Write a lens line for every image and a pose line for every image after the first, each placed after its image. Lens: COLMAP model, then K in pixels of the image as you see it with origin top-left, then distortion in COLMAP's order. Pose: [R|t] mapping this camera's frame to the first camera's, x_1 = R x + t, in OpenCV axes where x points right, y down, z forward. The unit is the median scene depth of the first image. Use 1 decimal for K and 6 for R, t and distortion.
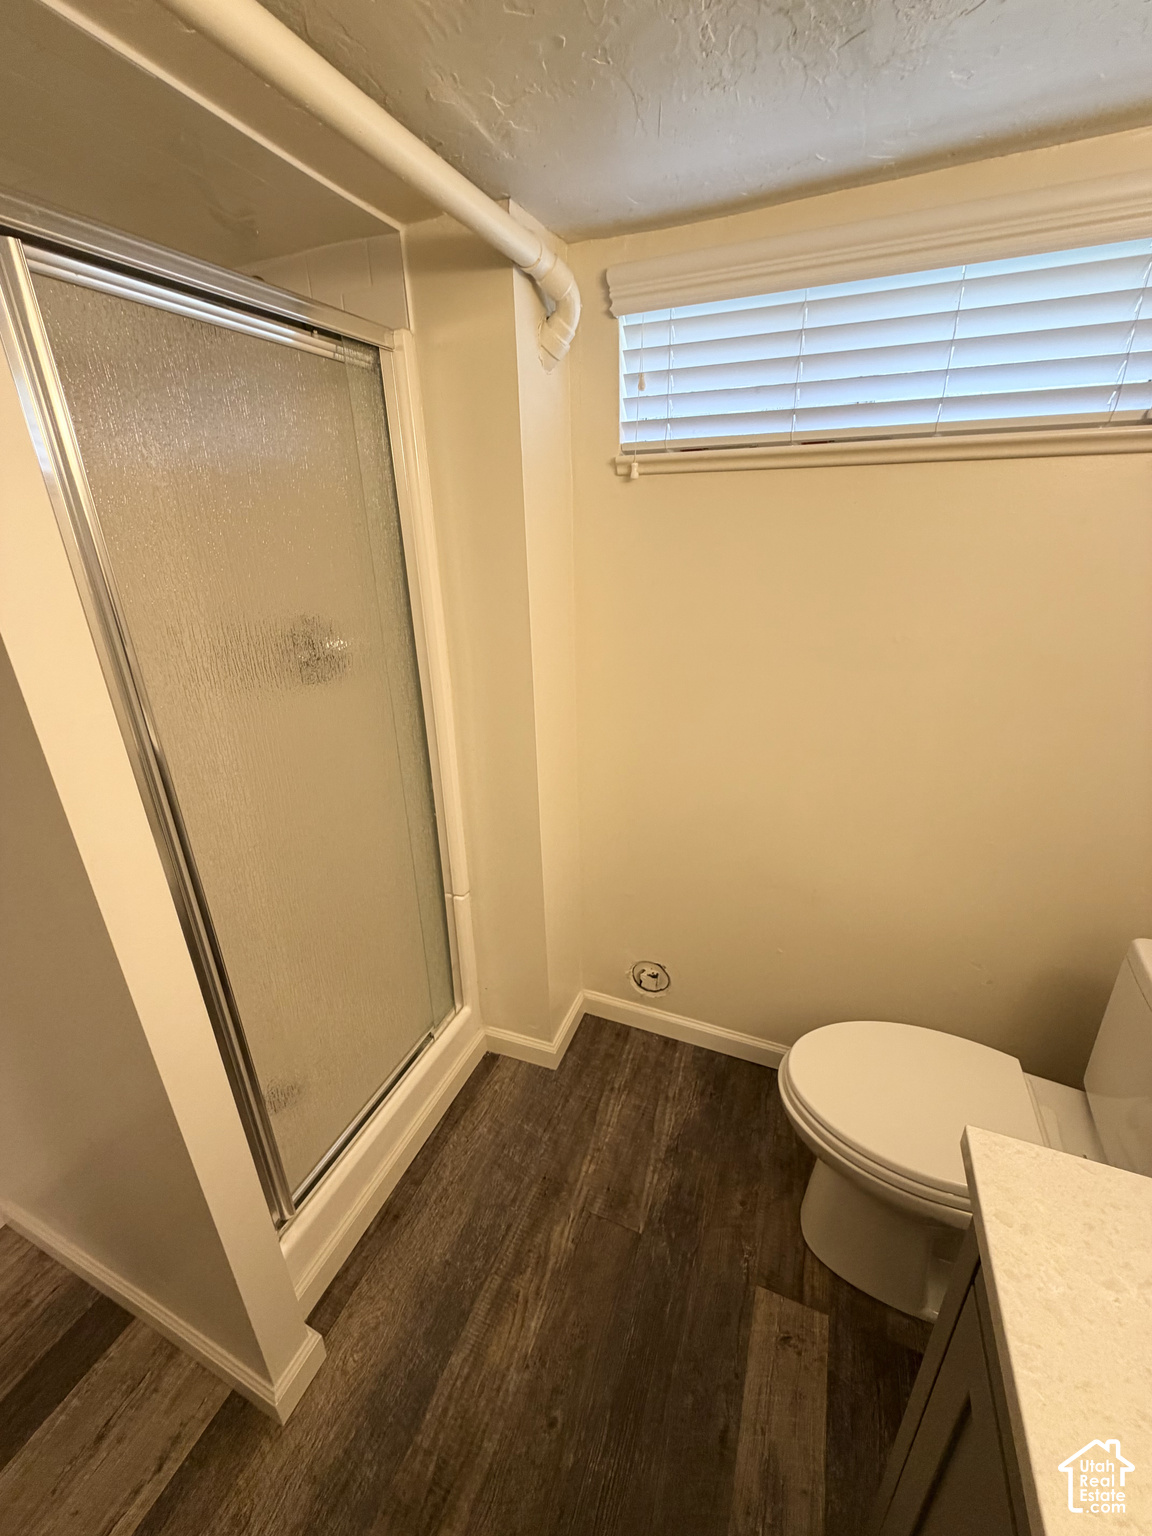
lens RADIAL K [[616.7, 0, 572.5], [0, 616.7, 762.8], [0, 0, 1]] dist [0.000946, 0.000654]
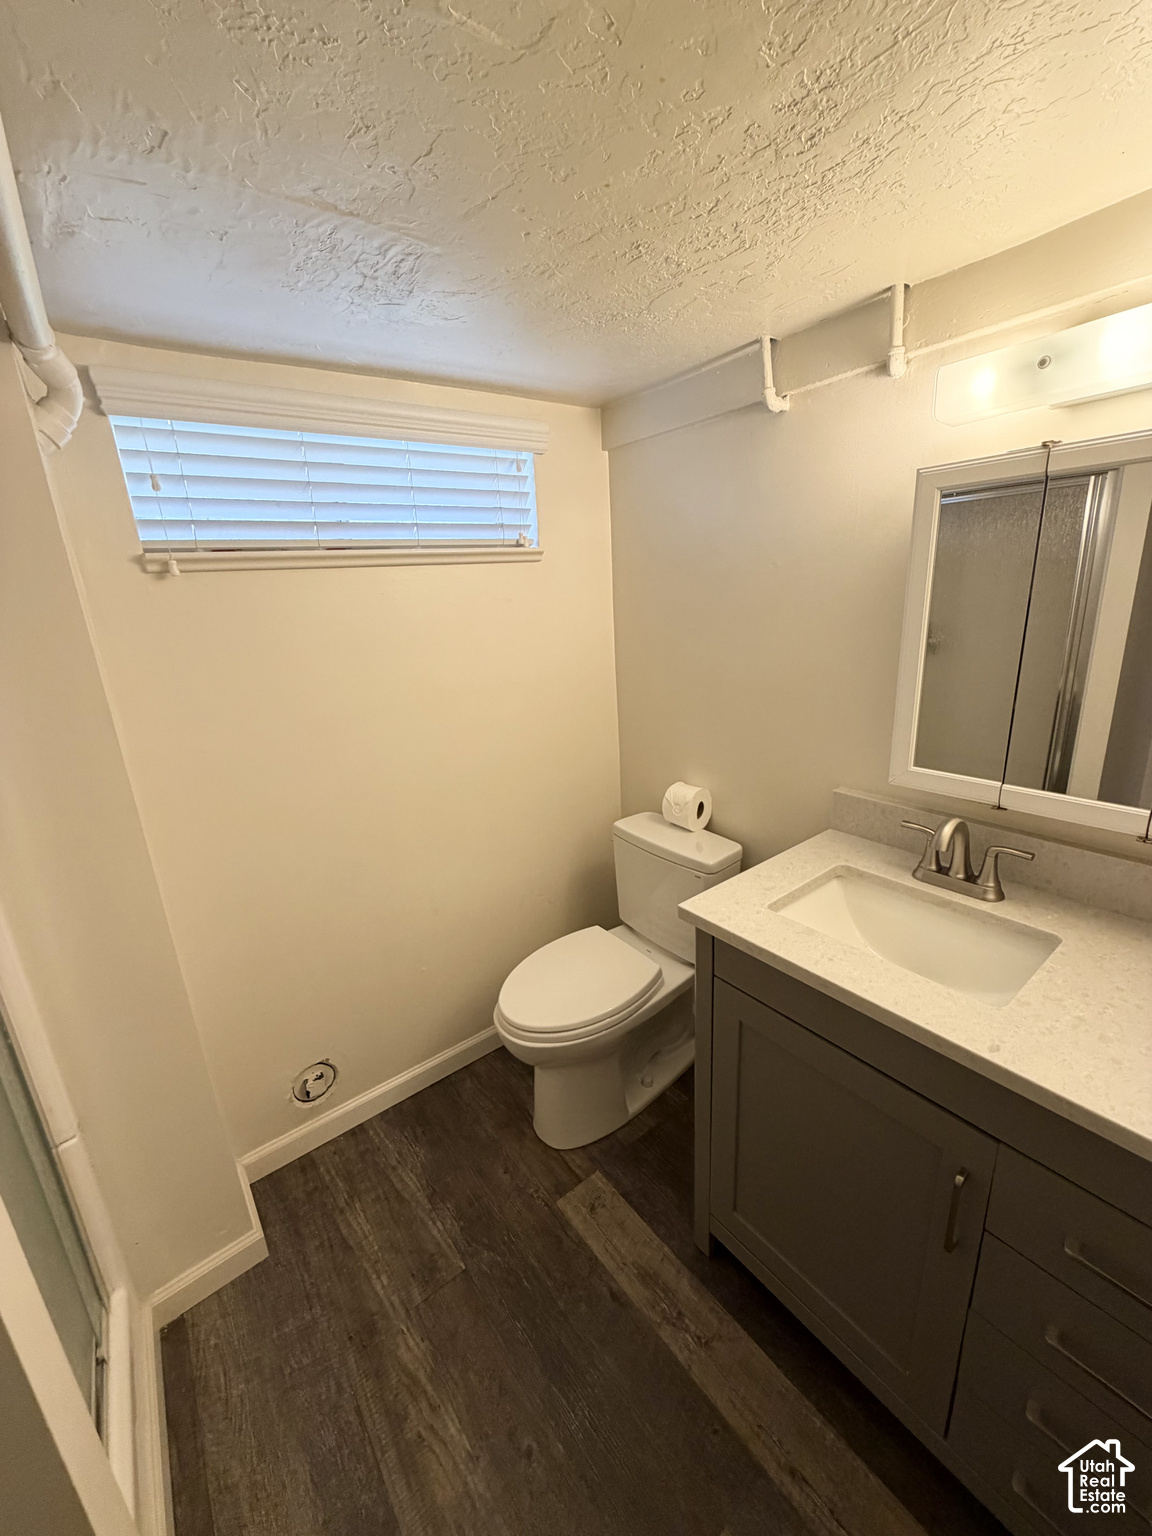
lens RADIAL K [[616.7, 0, 571.0], [0, 616.7, 767.4], [0, 0, 1]] dist [0.000946, 0.000654]
pose [[0.503437, -0.250086, 0.827048, -0.450005], [0.372118, 0.926631, 0.053685, -0.000902], [-0.779794, 0.280733, 0.559562, 0.052455]]
